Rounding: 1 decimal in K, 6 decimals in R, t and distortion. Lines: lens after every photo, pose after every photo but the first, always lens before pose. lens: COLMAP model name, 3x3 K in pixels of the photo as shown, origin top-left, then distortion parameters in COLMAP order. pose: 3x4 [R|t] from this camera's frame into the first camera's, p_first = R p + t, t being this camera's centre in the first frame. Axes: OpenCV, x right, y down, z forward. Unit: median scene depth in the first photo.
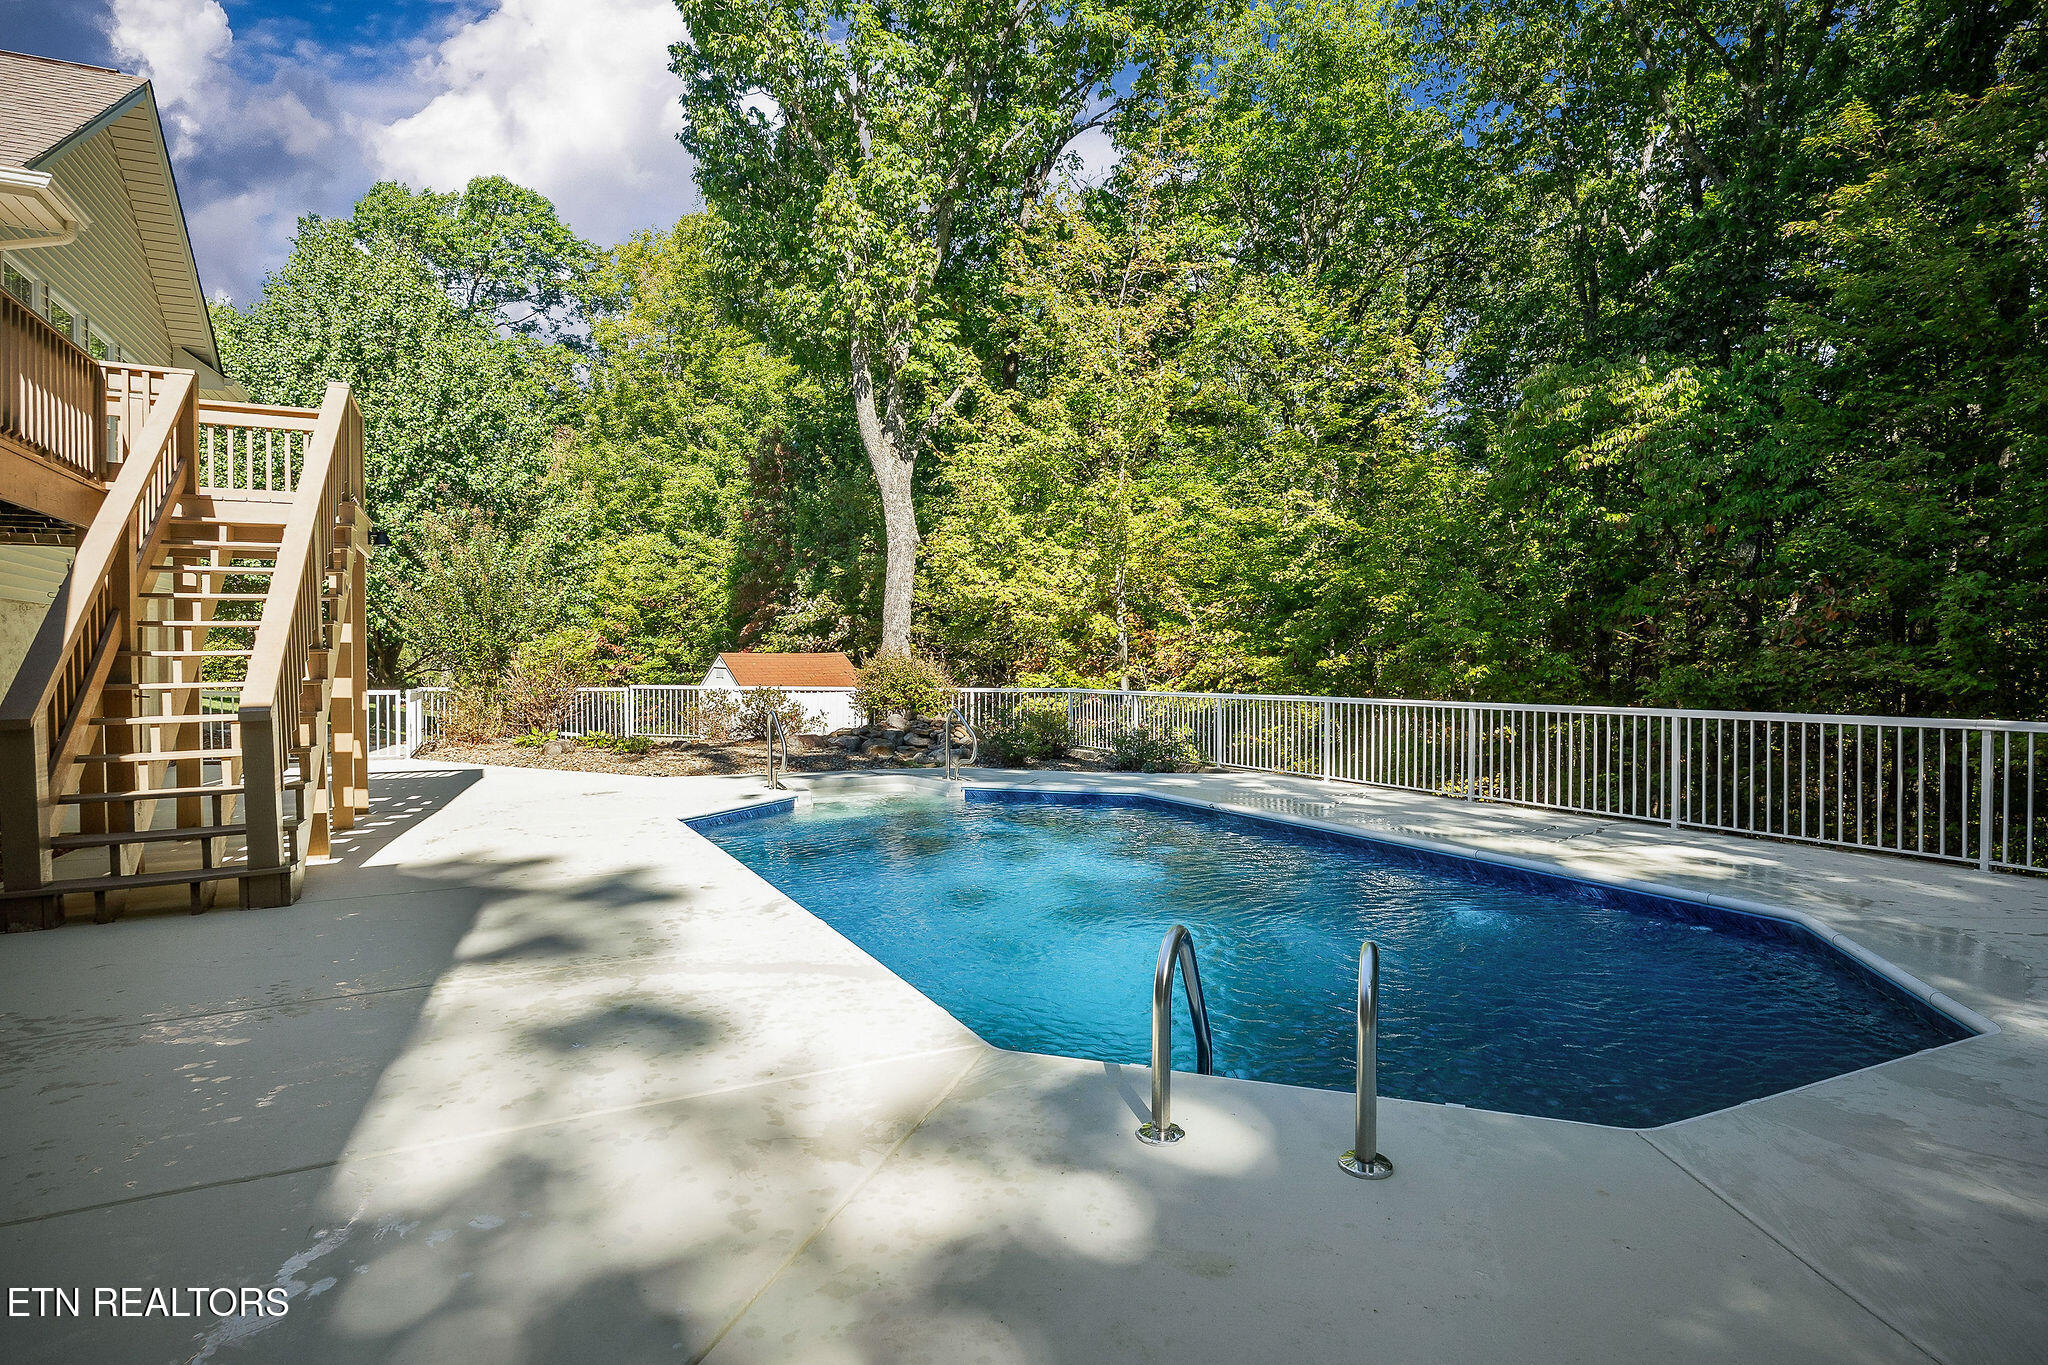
lens RADIAL K [[1095.0, 0, 1036.2], [0, 1095.0, 682.7], [0, 0, 1]] dist [-0.008397, -0.000560]
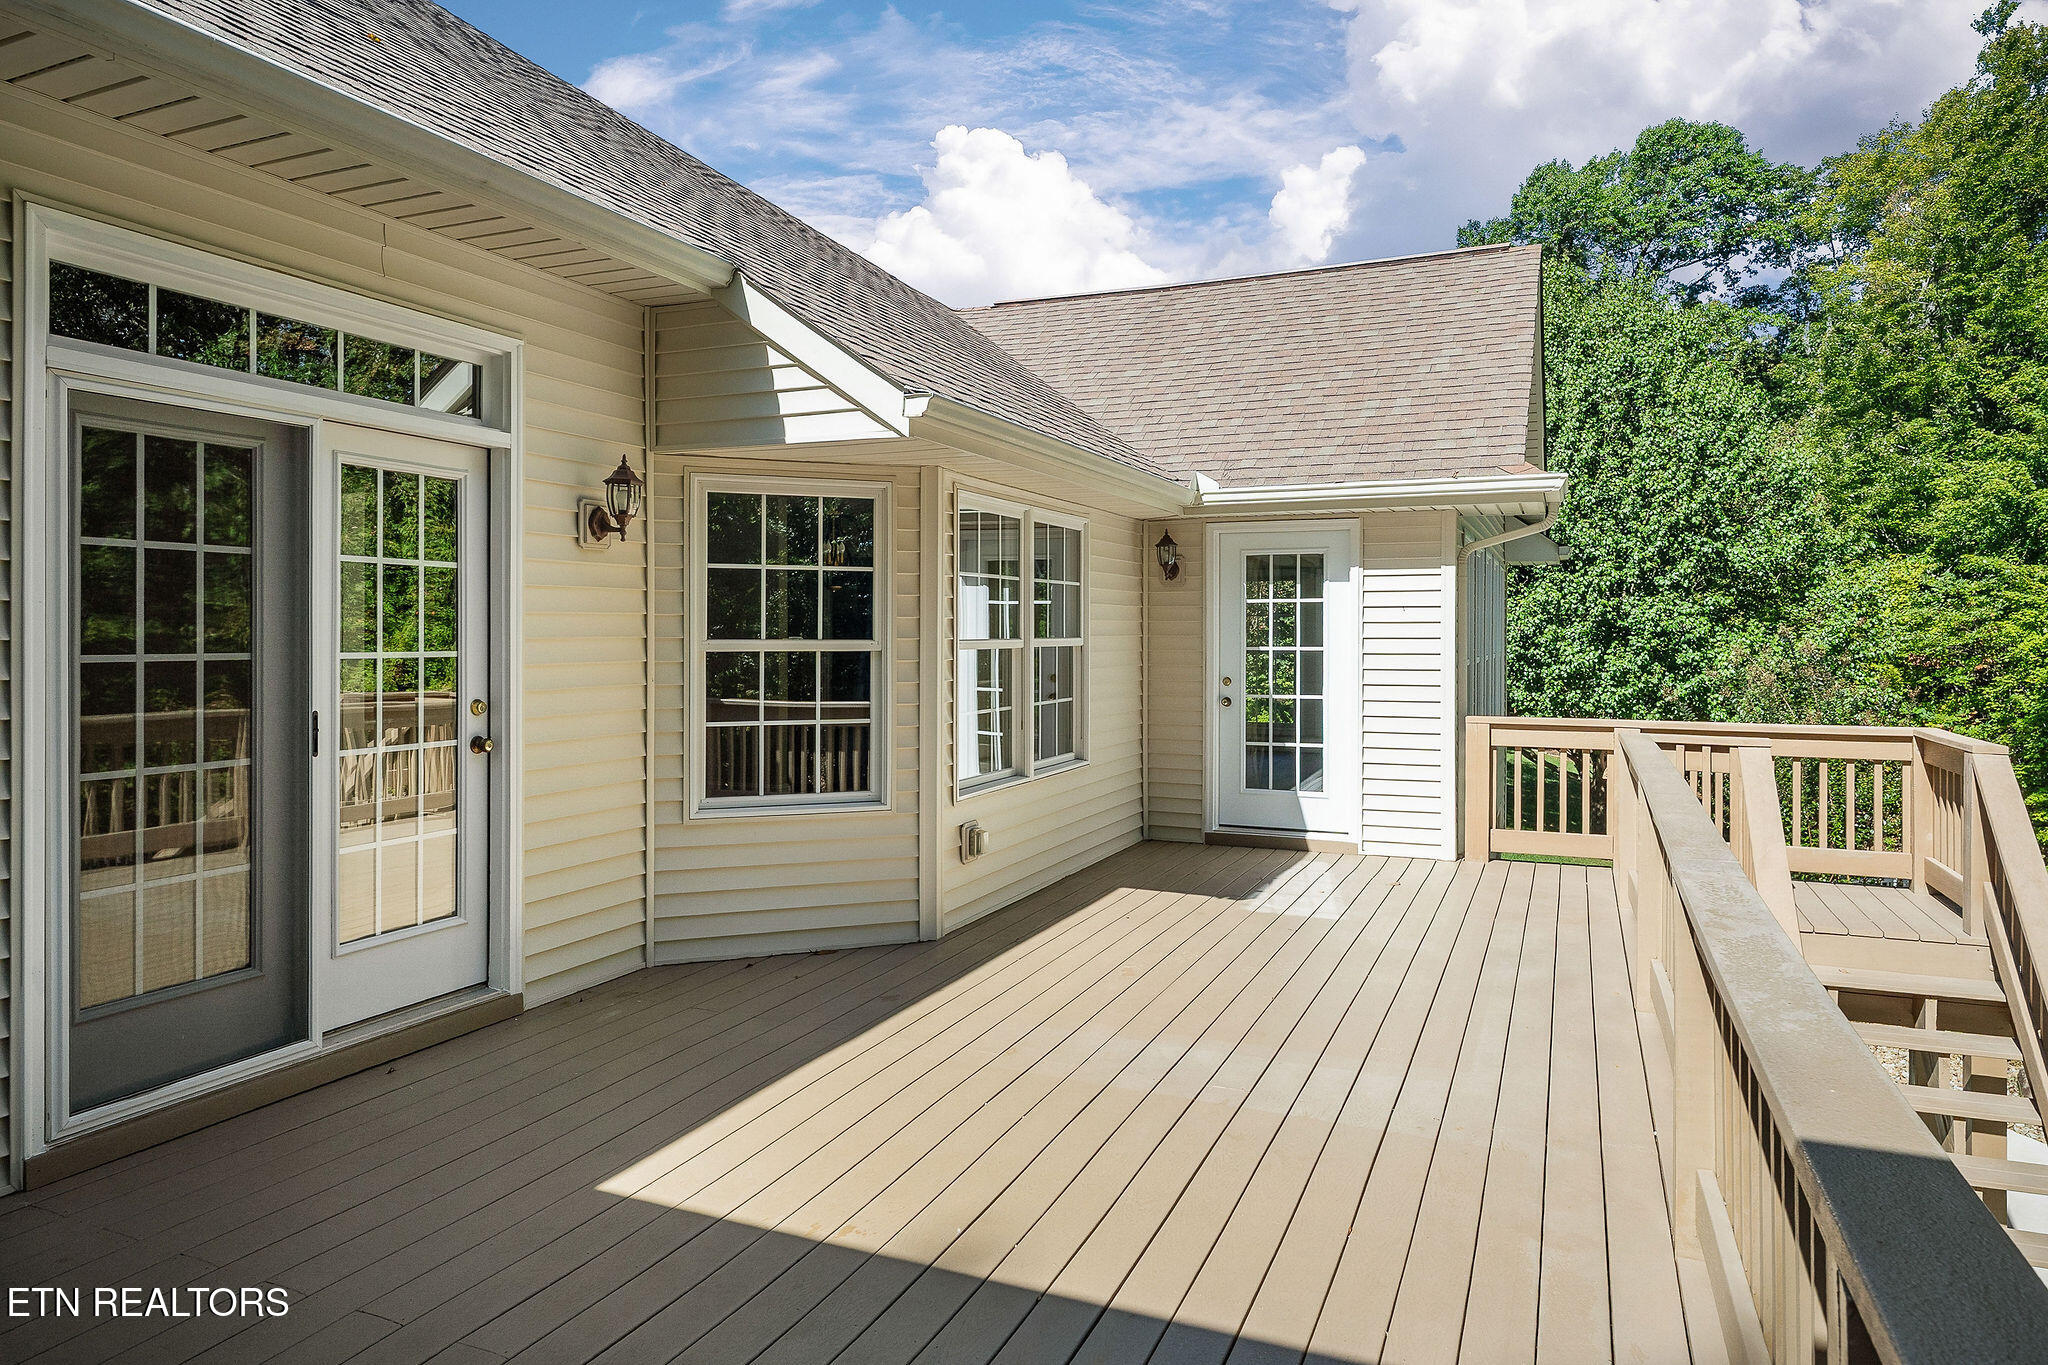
lens RADIAL K [[1254.8, 0, 1030.0], [0, 1254.8, 627.0], [0, 0, 1]] dist [0.000862, -0.000729]
pose [[0.645216, 0.002106, -0.763997, -0.097426], [-0.017985, 0.999761, -0.012433, -0.071566], [0.763789, 0.021763, 0.645099, 0.023579]]
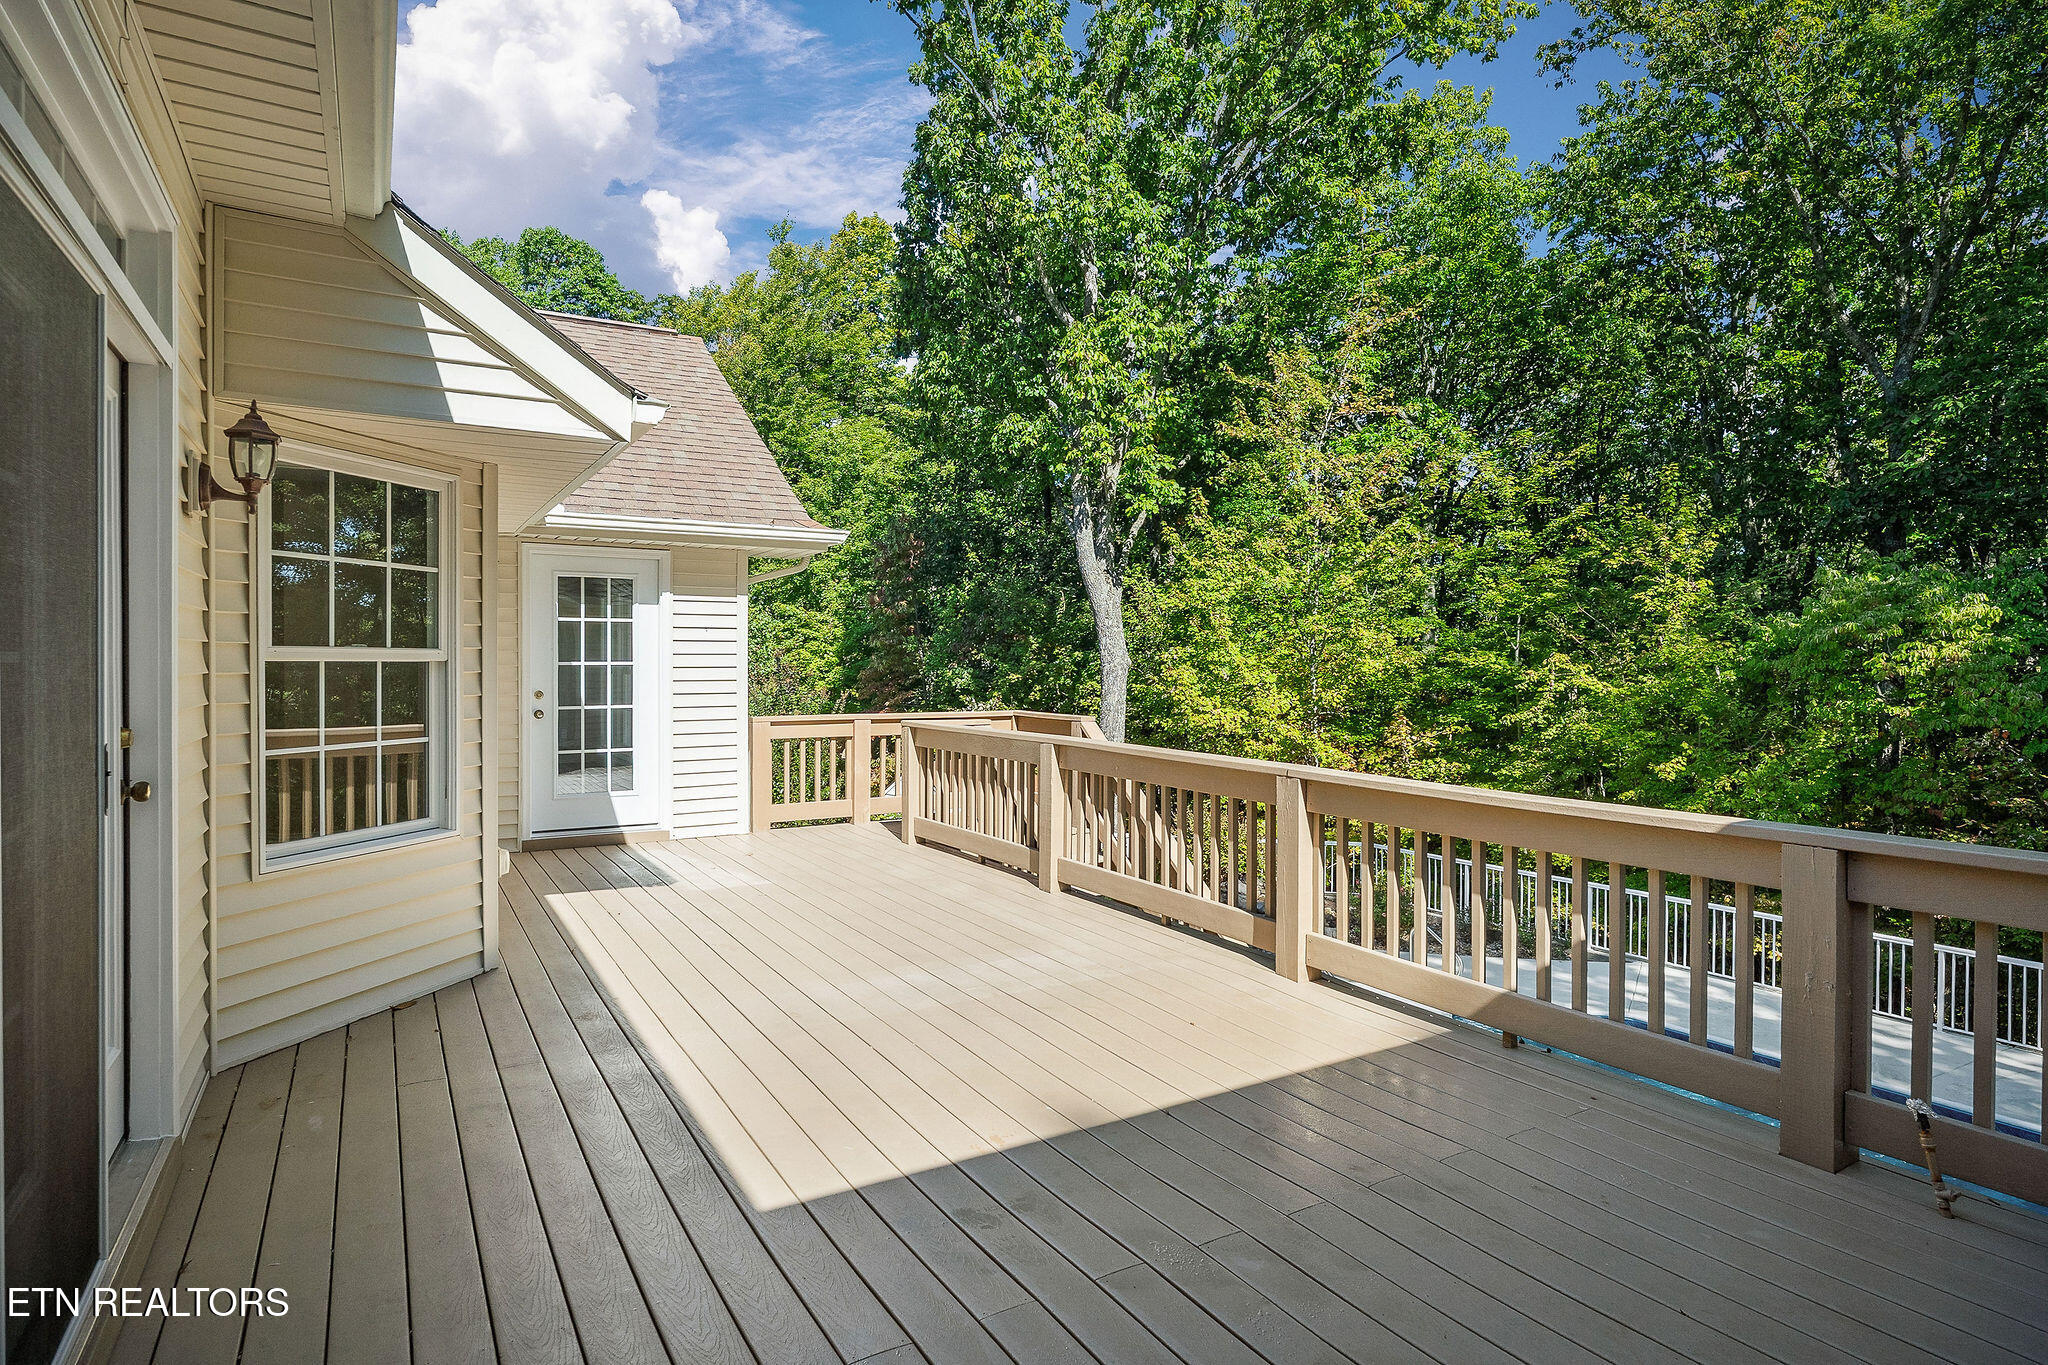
lens RADIAL K [[1095.0, 0, 1013.9], [0, 1095.0, 673.4], [0, 0, 1]] dist [-0.008397, -0.000560]
pose [[0.997099, 0.008127, 0.075680, -0.180902], [-0.007605, 0.999945, -0.007190, -0.068122], [-0.075735, 0.006593, 0.997106, -0.020887]]
